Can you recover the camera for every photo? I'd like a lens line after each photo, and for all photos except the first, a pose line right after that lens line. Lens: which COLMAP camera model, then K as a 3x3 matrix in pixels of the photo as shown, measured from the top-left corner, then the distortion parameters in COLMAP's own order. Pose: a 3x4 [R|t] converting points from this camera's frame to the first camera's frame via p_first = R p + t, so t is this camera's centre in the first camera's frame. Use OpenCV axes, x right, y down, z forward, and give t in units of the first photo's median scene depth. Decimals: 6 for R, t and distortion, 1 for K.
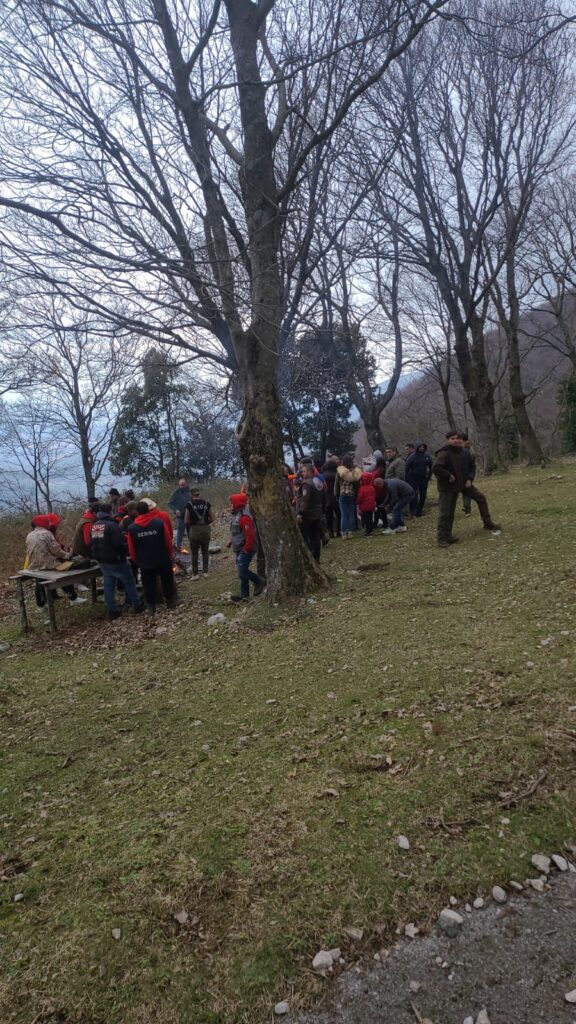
lens RADIAL K [[697.8, 0, 288.0], [0, 697.8, 512.0], [0, 0, 1]] dist [0.097459, -0.001040]
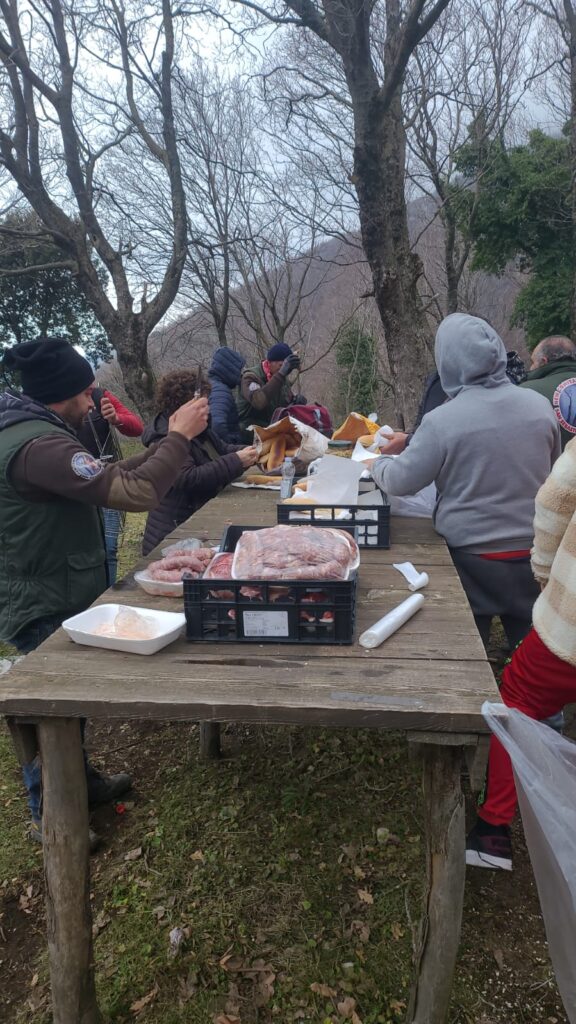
lens RADIAL K [[702.9, 0, 287.1], [0, 702.9, 496.0], [0, 0, 1]] dist [0.054922, -0.001002]
pose [[0.920368, -0.037264, 0.389273, 0.015419], [0.032292, 0.999292, 0.019312, -0.022611], [-0.389717, -0.005204, 0.920920, 0.348037]]
